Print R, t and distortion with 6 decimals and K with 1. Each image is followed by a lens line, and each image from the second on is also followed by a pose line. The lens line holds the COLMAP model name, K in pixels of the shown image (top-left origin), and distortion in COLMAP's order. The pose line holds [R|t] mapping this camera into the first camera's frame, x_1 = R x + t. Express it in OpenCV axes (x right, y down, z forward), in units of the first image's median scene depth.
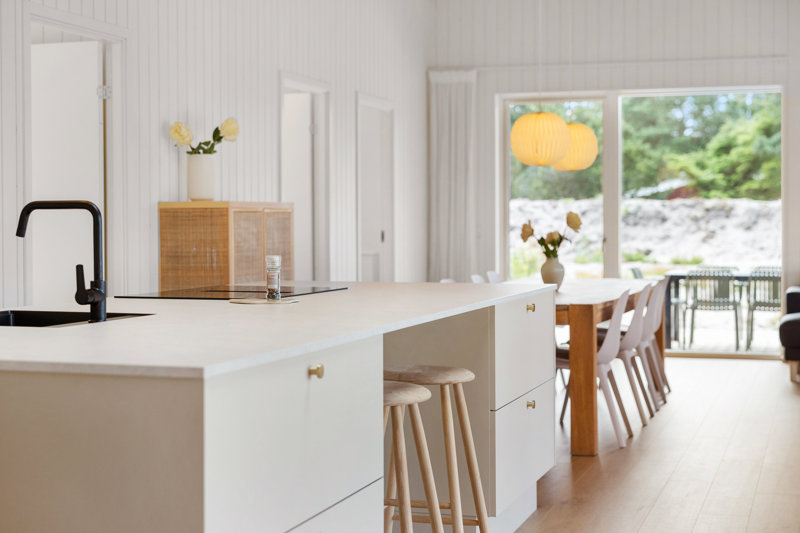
lens RADIAL K [[1329.5, 0, 392.2], [0, 1329.5, 259.5], [0, 0, 1]] dist [0.021182, 0.000000]
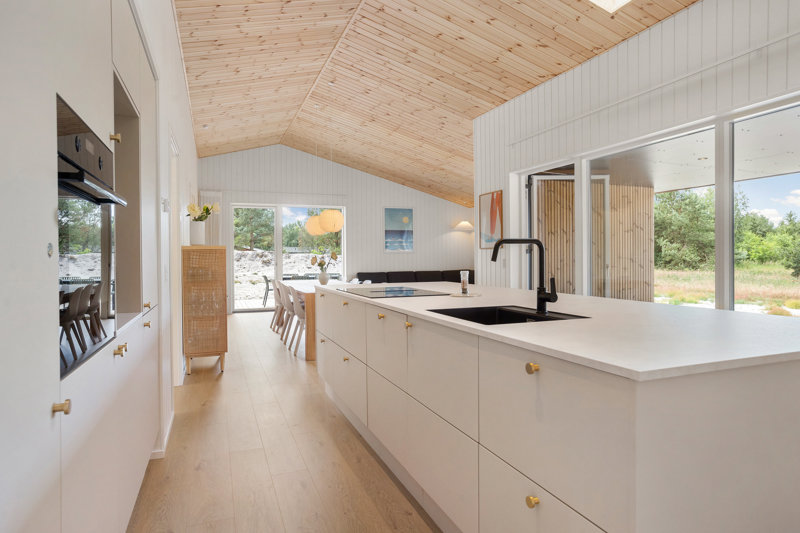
lens RADIAL K [[466.5, 0, 395.4], [0, 466.5, 260.2], [0, 0, 1]] dist [-0.032287, 0.002504]
pose [[0.785086, -0.008865, 0.619324, -0.317274], [0.024101, 0.999578, -0.016244, -0.005586], [-0.618918, 0.027679, 0.784968, 0.292737]]
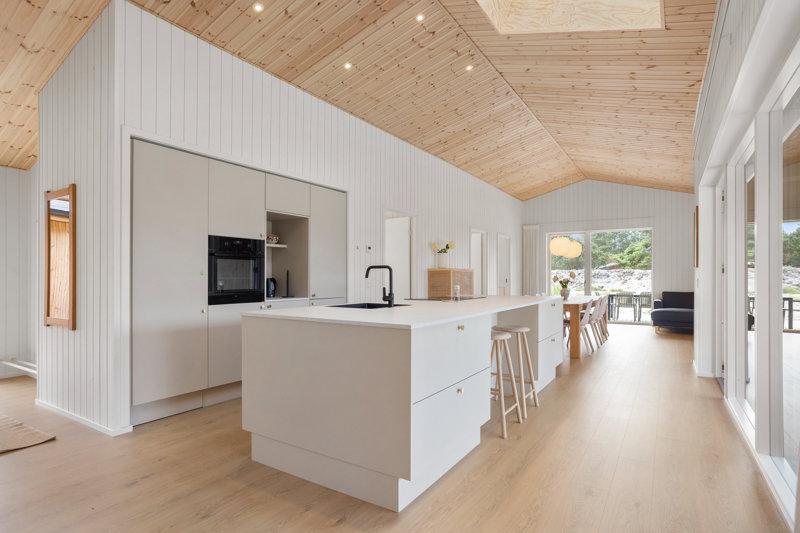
lens RADIAL K [[411.2, 0, 407.6], [0, 411.2, 279.9], [0, 0, 1]] dist [-0.035532, 0.012415]
pose [[0.967292, 0.003222, -0.253643, 0.018271], [-0.008572, 0.999763, -0.019993, 0.002177], [0.253519, 0.021514, 0.967091, 0.063247]]
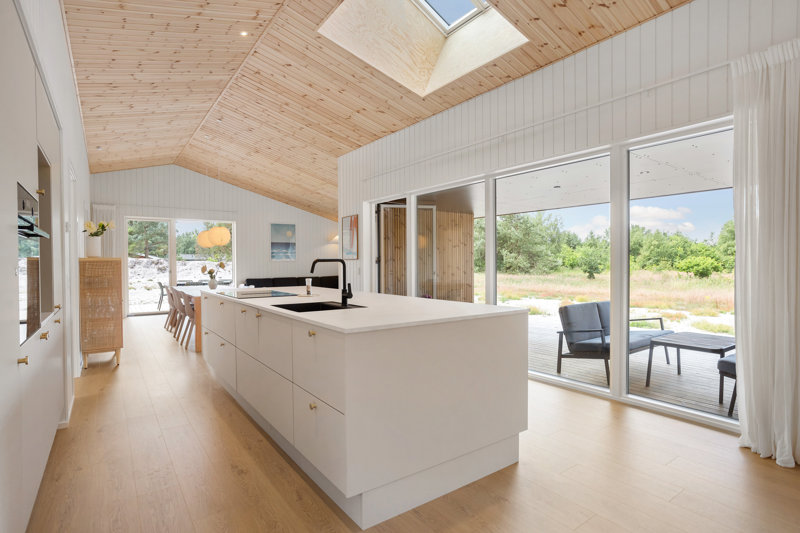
lens RADIAL K [[411.2, 0, 393.6], [0, 411.2, 268.2], [0, 0, 1]] dist [-0.035532, 0.012415]
pose [[0.610675, -0.013751, 0.791762, -0.354661], [0.028917, 0.999570, -0.004944, -0.008093], [-0.791353, 0.025915, 0.610810, 0.189606]]
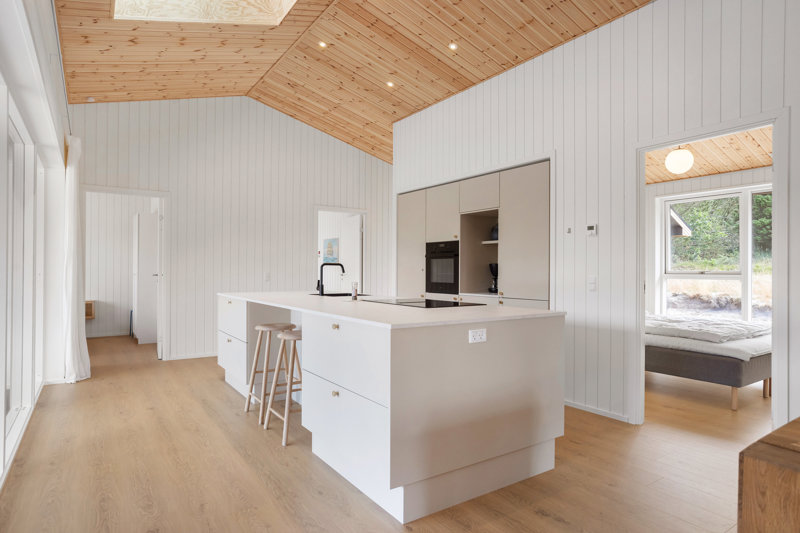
lens RADIAL K [[466.5, 0, 401.7], [0, 466.5, 272.4], [0, 0, 1]] dist [-0.032287, 0.002504]
pose [[-0.615760, -0.001616, -0.787932, 0.293283], [-0.029793, 0.999331, 0.021233, -0.022942], [0.787370, 0.036550, -0.615396, 0.872701]]
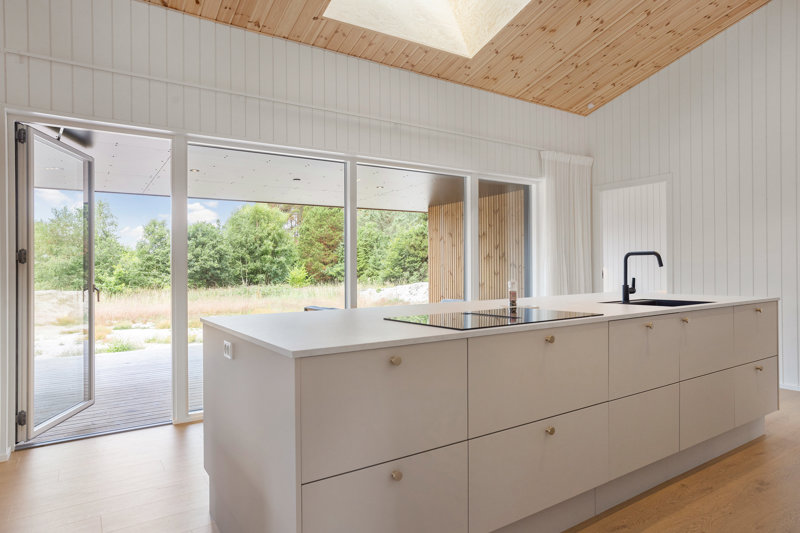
lens RADIAL K [[478.3, 0, 405.6], [0, 478.3, 274.2], [0, 0, 1]] dist [-0.021384, 0.002397]
pose [[-0.763195, 0.003746, 0.646157, -0.209576], [0.032144, 0.998965, 0.032175, -0.019743], [-0.645368, 0.045326, -0.762526, 0.854705]]
